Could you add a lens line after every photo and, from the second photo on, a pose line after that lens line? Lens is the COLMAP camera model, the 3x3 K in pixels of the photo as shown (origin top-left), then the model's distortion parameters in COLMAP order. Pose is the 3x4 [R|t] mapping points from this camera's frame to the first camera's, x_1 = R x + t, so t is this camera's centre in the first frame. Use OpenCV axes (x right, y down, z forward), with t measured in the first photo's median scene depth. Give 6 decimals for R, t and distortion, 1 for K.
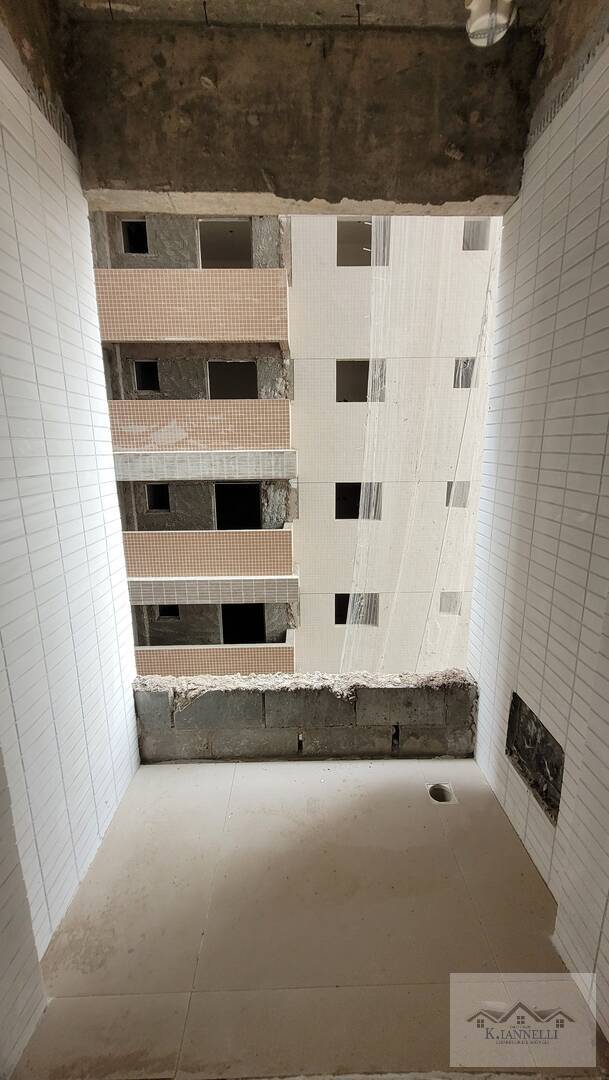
lens RADIAL K [[422.9, 0, 306.4], [0, 422.9, 540.3], [0, 0, 1]] dist [0.010155, -0.000219]
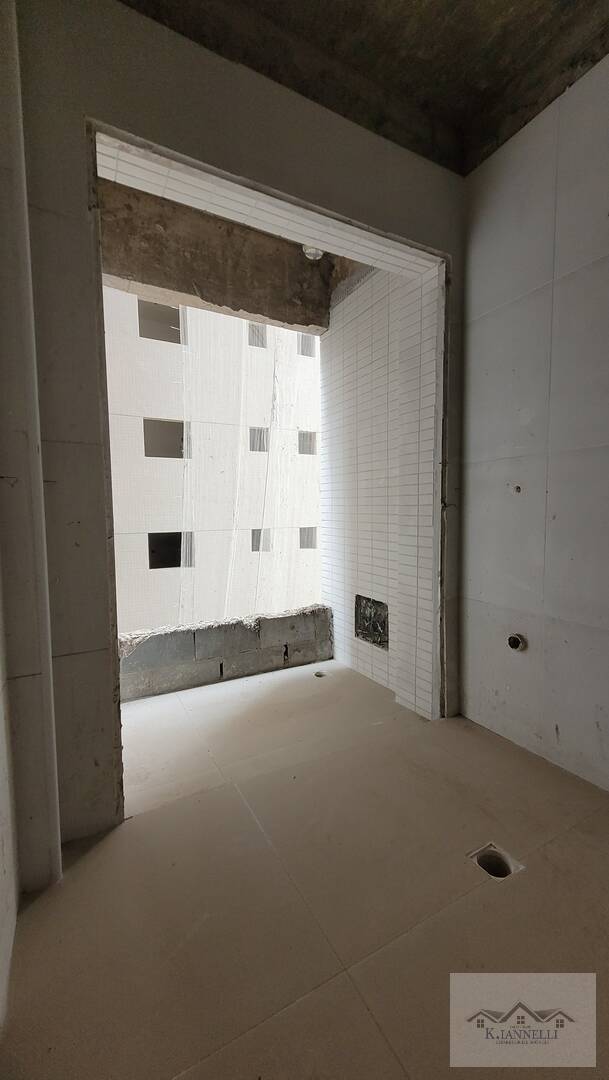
lens RADIAL K [[422.9, 0, 301.0], [0, 422.9, 540.2], [0, 0, 1]] dist [0.010155, -0.000219]
pose [[0.890248, -0.031827, 0.454363, -0.504659], [0.099407, 0.987084, -0.125629, 0.349477], [-0.444497, 0.157008, 0.881913, -0.465145]]
